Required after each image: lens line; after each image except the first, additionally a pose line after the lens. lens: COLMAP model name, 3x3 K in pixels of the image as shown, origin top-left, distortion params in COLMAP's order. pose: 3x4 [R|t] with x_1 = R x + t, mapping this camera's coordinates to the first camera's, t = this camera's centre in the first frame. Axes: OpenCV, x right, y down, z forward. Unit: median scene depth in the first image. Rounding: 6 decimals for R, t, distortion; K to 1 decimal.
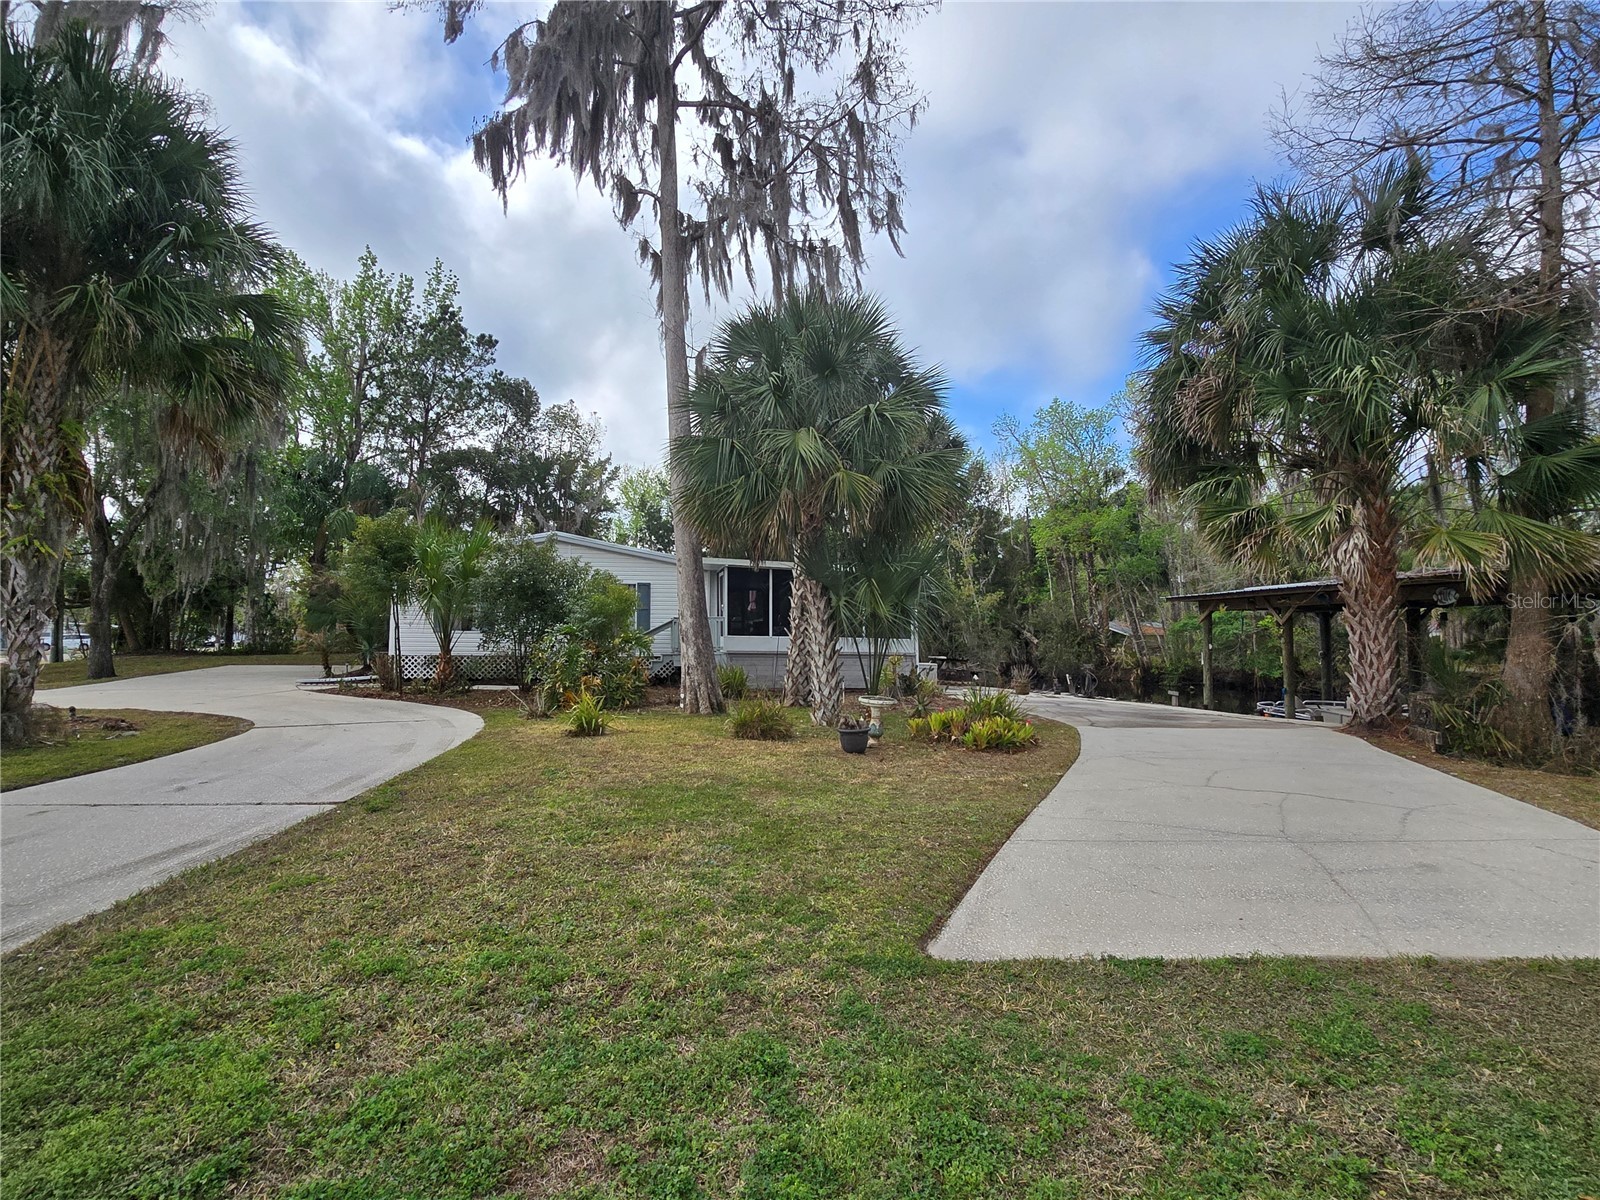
lens RADIAL K [[811.9, 0, 776.9], [0, 811.9, 597.2], [0, 0, 1]] dist [-0.009892, 0.001777]
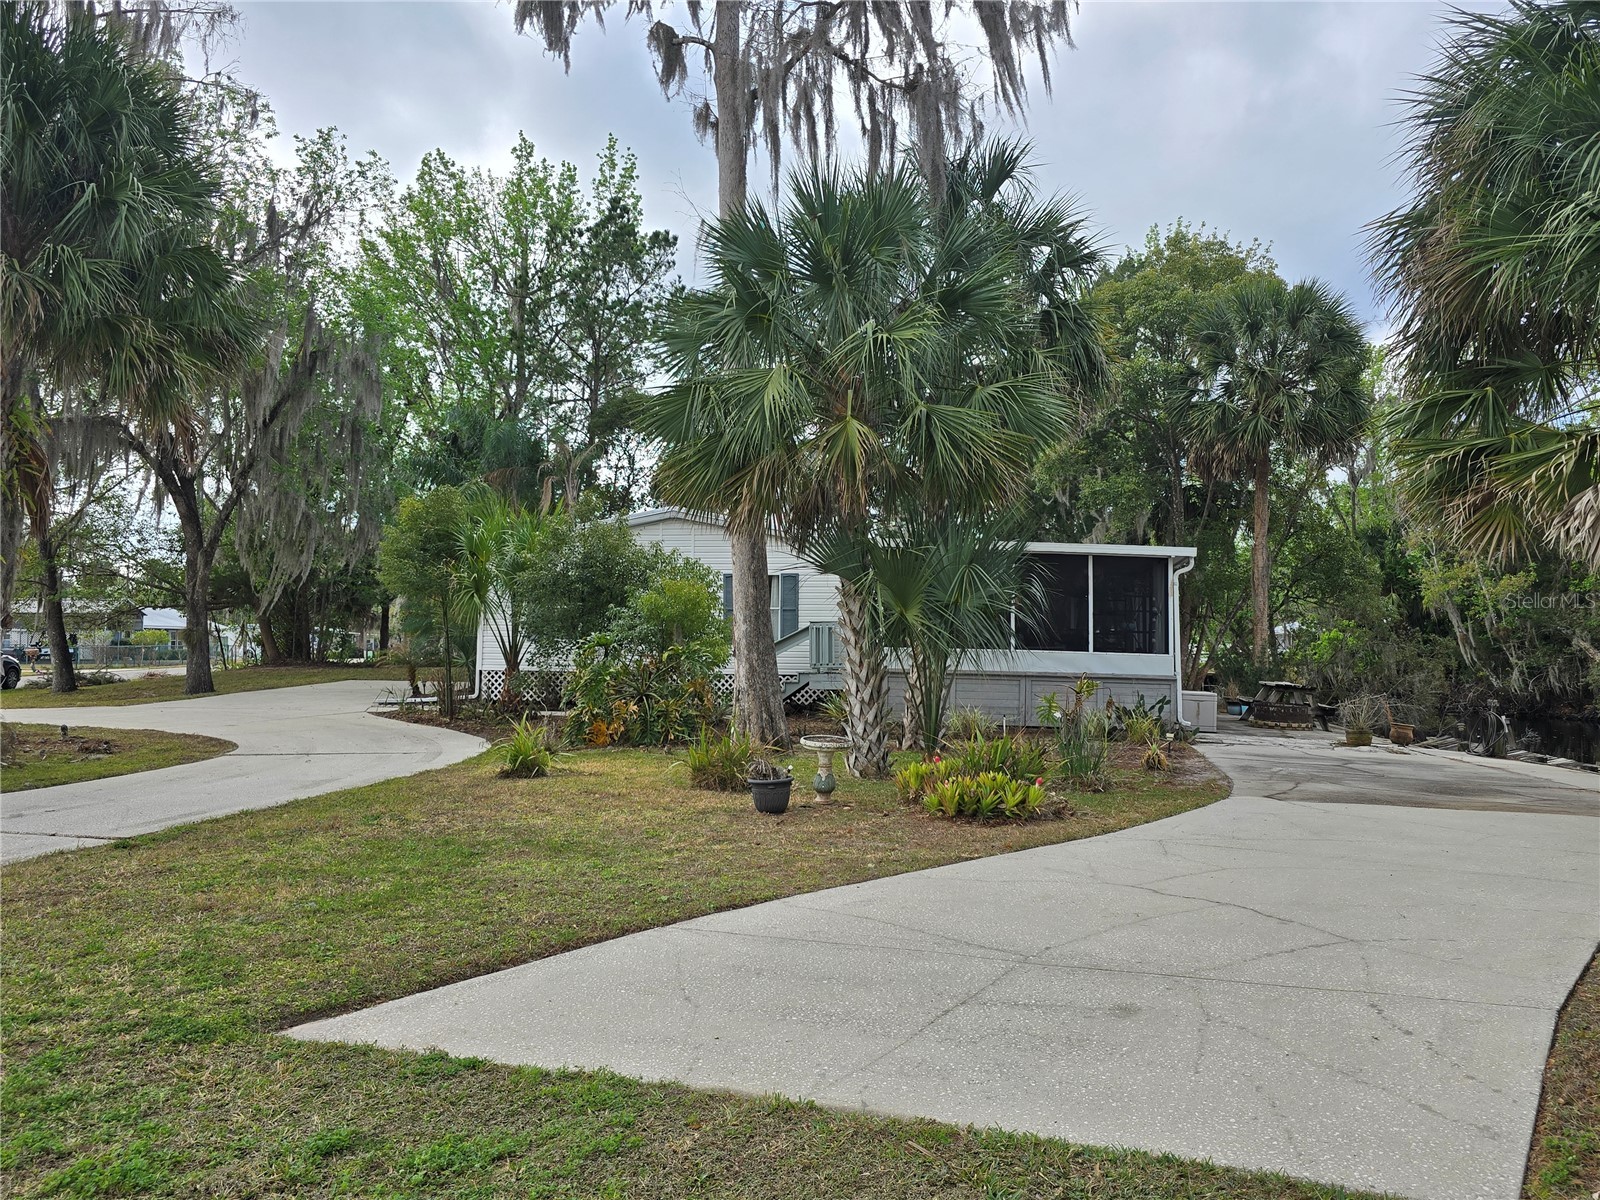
lens RADIAL K [[1218.1, 0, 803.1], [0, 1218.1, 587.6], [0, 0, 1]] dist [0.054664, -0.052105]
pose [[0.943266, -0.010776, -0.331863, 0.291399], [0.011954, 0.999927, 0.001506, -0.007250], [0.331823, -0.005388, 0.943326, -0.015060]]
